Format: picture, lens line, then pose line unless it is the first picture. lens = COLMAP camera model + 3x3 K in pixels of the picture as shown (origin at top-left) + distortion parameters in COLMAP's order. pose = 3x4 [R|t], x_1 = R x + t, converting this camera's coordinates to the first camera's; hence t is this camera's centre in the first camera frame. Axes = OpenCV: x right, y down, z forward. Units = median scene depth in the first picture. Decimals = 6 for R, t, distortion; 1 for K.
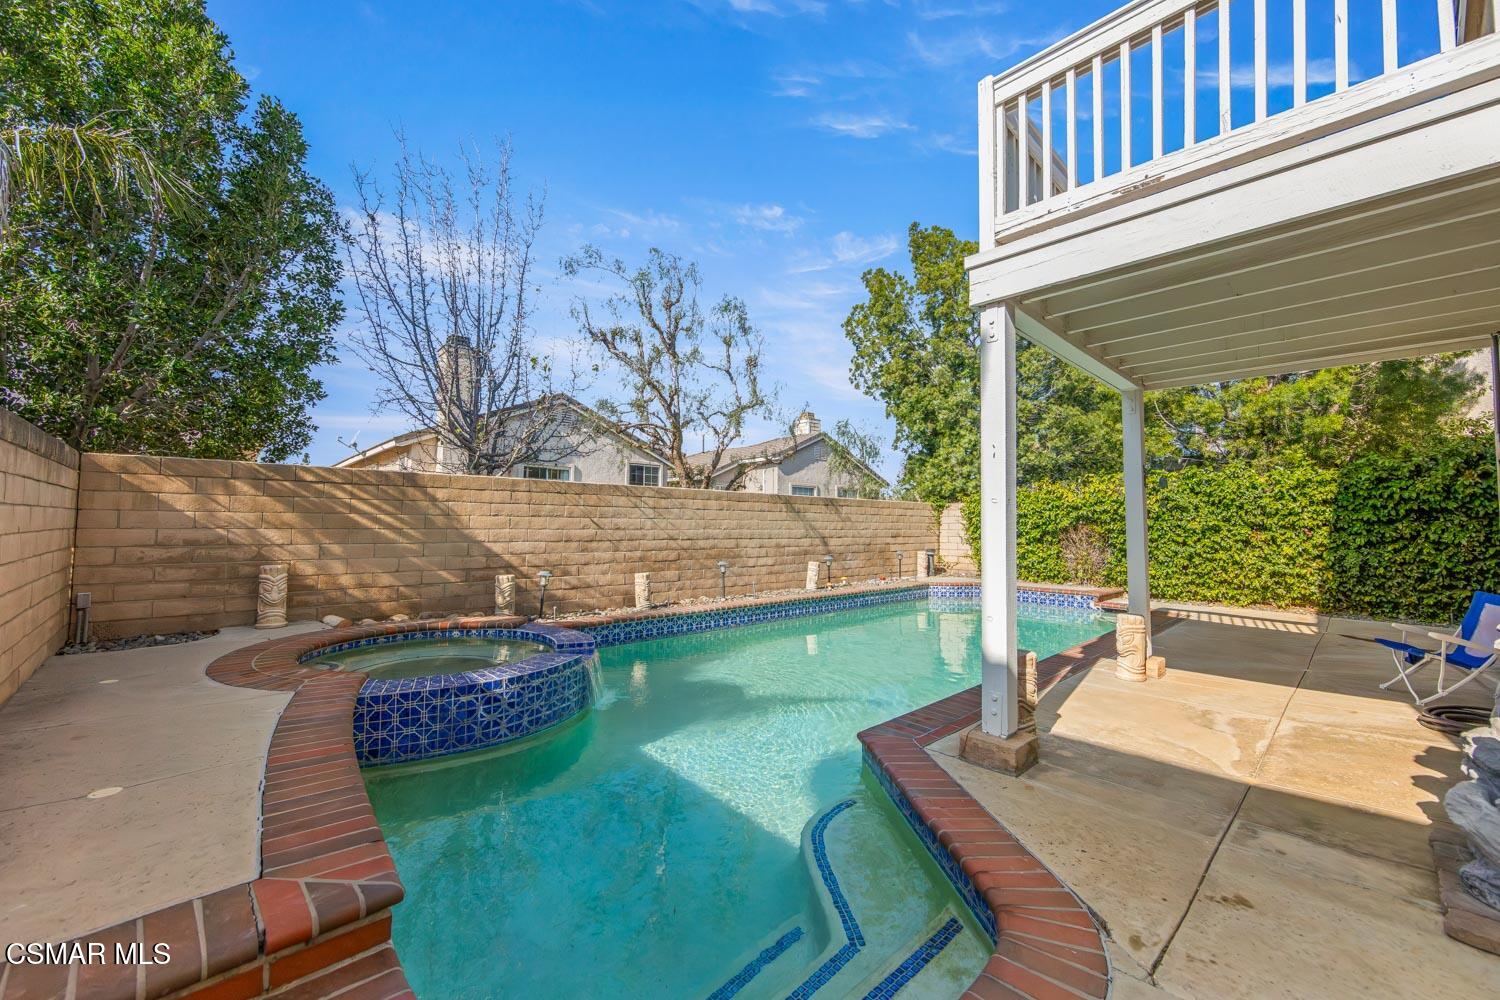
lens RADIAL K [[599.2, 0, 739.4], [0, 599.2, 504.1], [0, 0, 1]] dist [-0.002718, -0.000463]
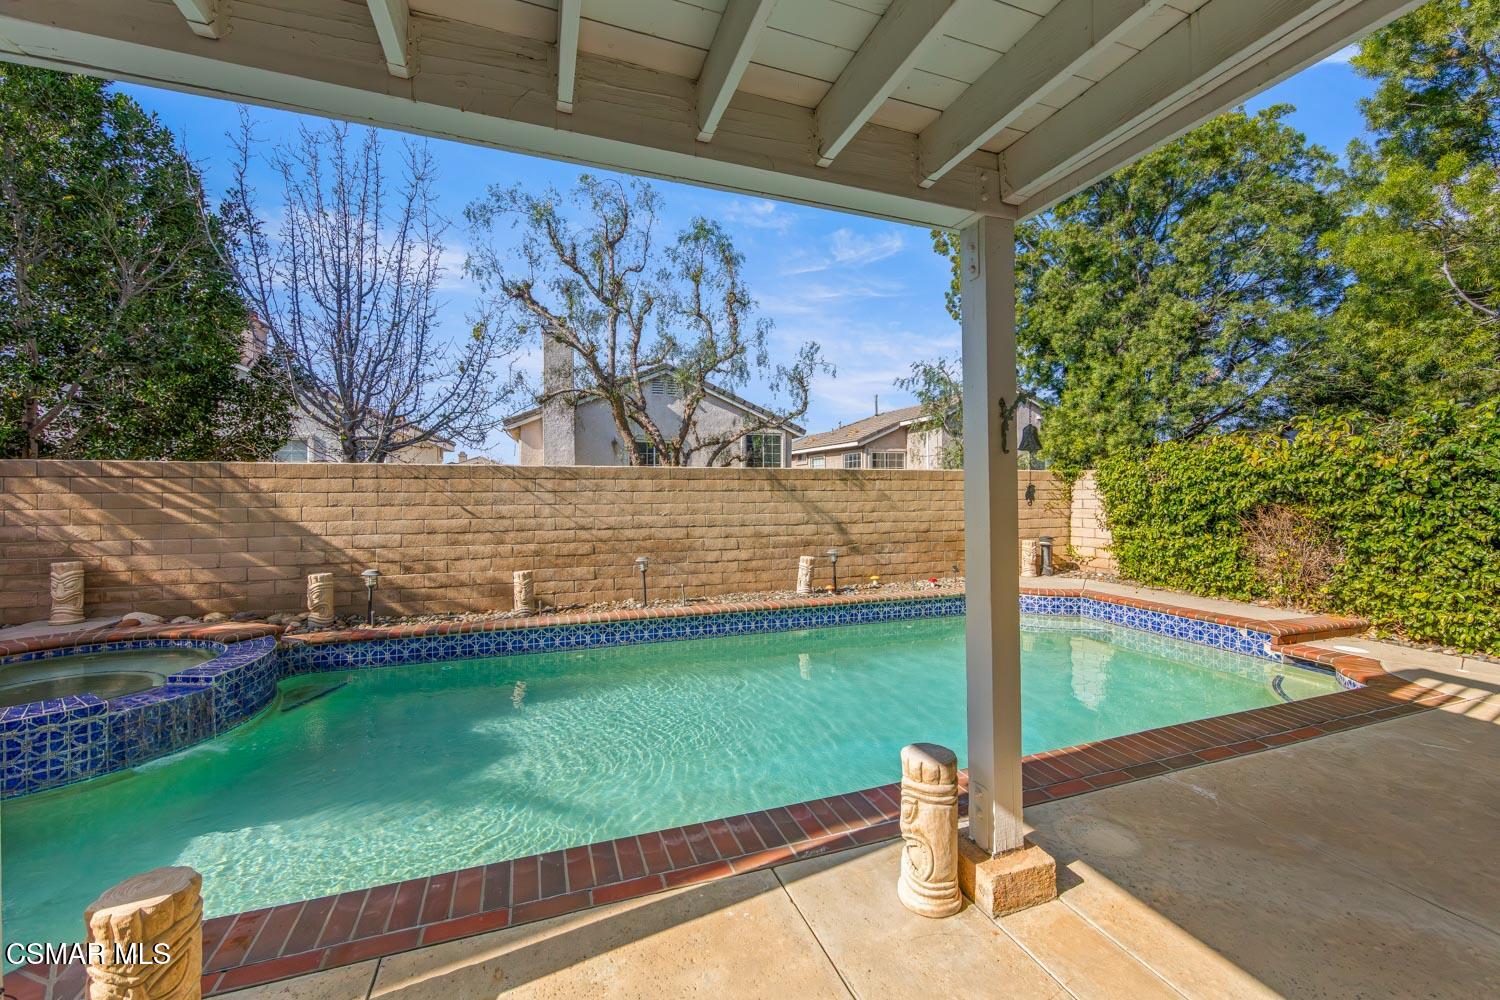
lens RADIAL K [[599.2, 0, 749.2], [0, 599.2, 498.4], [0, 0, 1]] dist [-0.002718, -0.000463]
pose [[0.917517, -0.008160, -0.397612, 0.398772], [0.025661, 0.998921, 0.038713, -0.008168], [0.396867, -0.045723, 0.916736, 0.321644]]
